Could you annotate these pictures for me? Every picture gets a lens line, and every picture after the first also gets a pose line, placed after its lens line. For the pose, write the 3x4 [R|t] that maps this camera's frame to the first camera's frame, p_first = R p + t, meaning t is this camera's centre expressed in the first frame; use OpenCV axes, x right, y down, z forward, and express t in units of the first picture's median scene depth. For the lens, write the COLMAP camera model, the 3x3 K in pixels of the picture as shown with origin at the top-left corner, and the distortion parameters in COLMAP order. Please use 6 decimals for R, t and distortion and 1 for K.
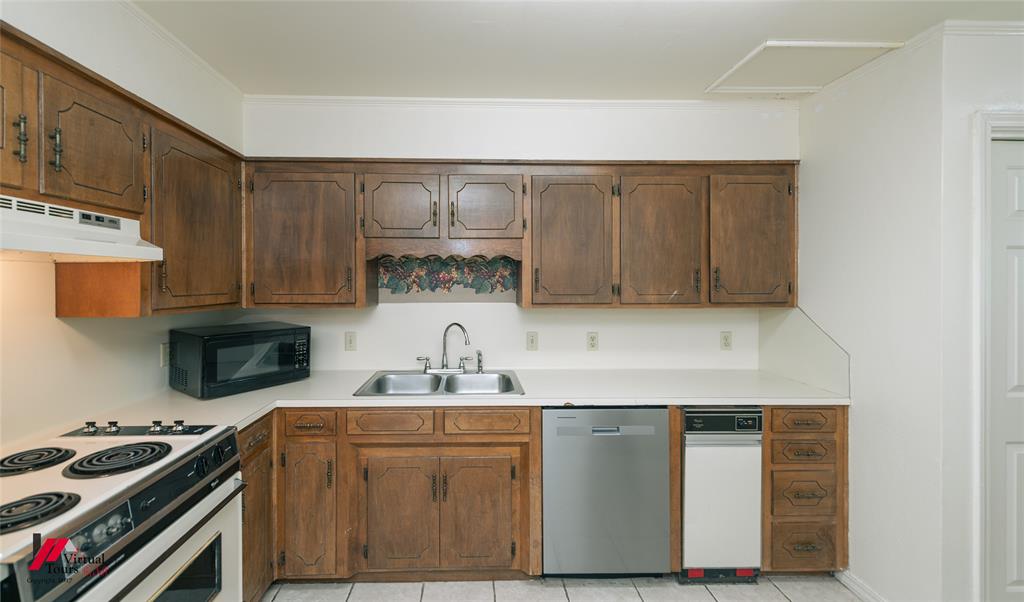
lens RADIAL K [[418.7, 0, 479.5], [0, 418.7, 285.9], [0, 0, 1]] dist [0.013573, -0.001487]
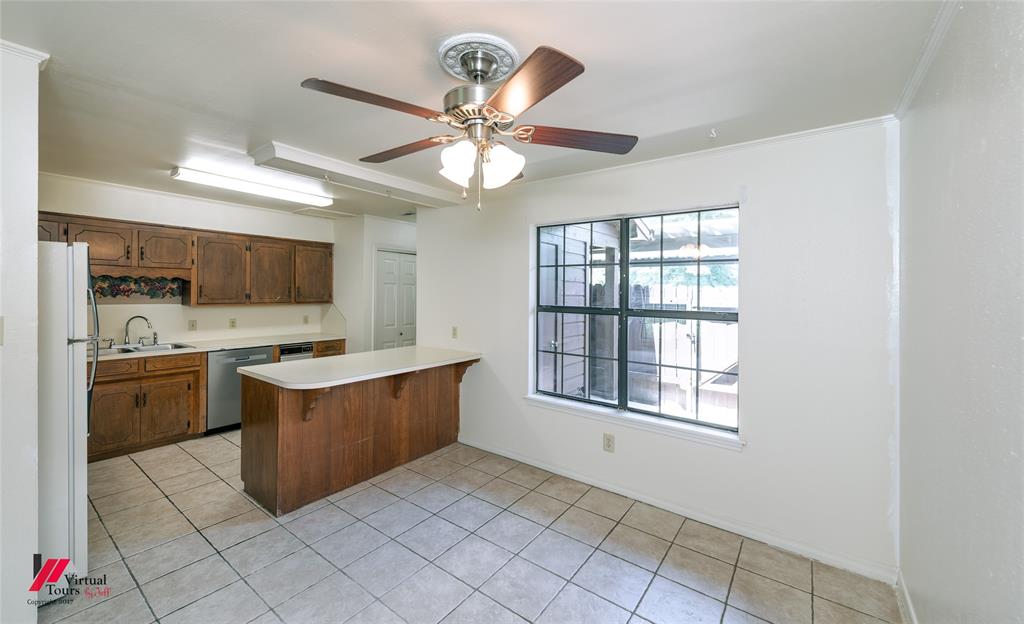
lens RADIAL K [[407.6, 0, 522.3], [0, 407.6, 291.7], [0, 0, 1]] dist [0.006163, -0.000852]
pose [[0.603531, 0.008334, 0.797296, -0.472390], [-0.008652, 0.999955, -0.003903, -0.017815], [-0.797293, -0.004543, 0.603576, -1.317261]]
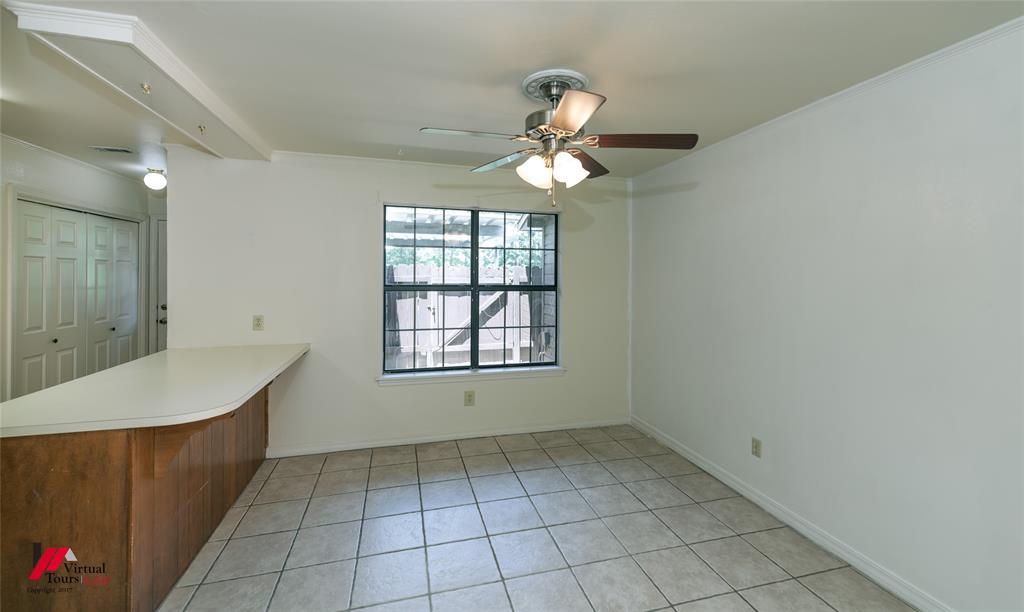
lens RADIAL K [[404.2, 0, 518.7], [0, 404.2, 276.0], [0, 0, 1]] dist [0.008261, -0.000172]
pose [[-0.248797, -0.006472, 0.968534, -0.804429], [-0.001436, 0.999979, 0.006314, -0.014410], [-0.968555, 0.000180, -0.248801, -0.510690]]
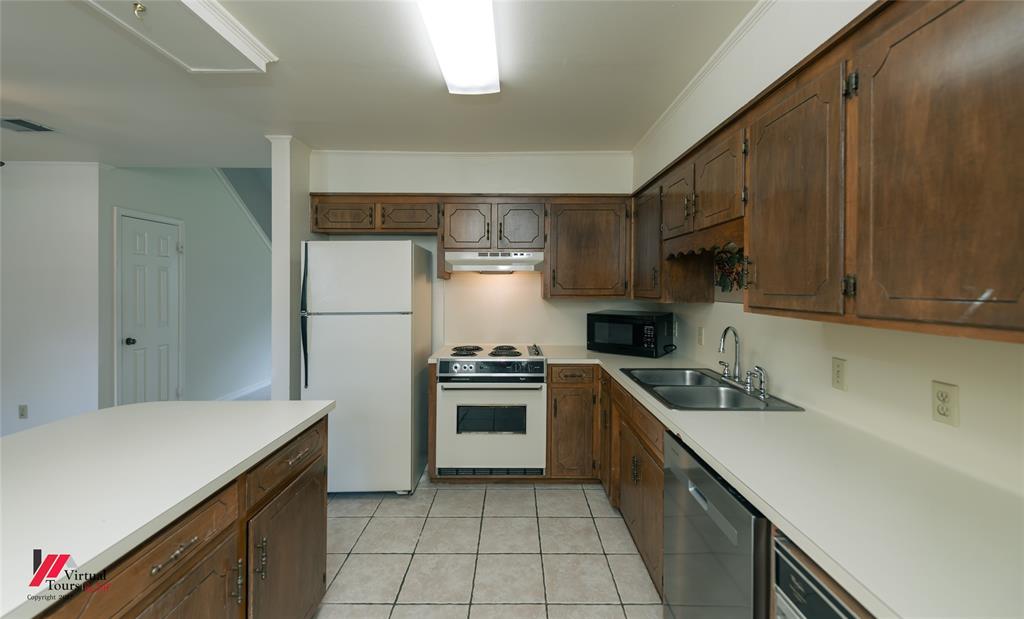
lens RADIAL K [[407.6, 0, 515.5], [0, 407.6, 287.9], [0, 0, 1]] dist [0.006163, -0.000852]
pose [[-0.026232, 0.002952, -0.999652, 0.834829], [-0.009523, 0.999950, 0.003203, 0.012702], [0.999611, 0.009604, -0.026202, 0.628746]]
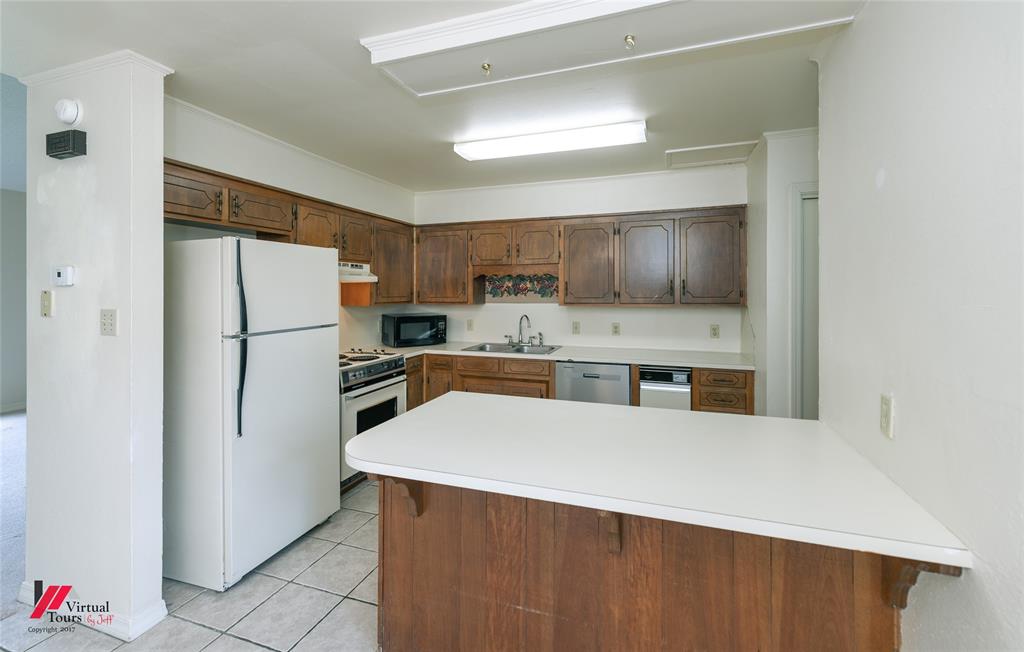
lens RADIAL K [[430.5, 0, 519.0], [0, 430.5, 289.8], [0, 0, 1]] dist [0.001621, 0.000208]
pose [[0.938216, -0.005045, -0.346012, 0.550595], [0.000859, 0.999925, -0.012252, 0.010784], [0.346048, 0.011198, 0.938150, -0.656475]]
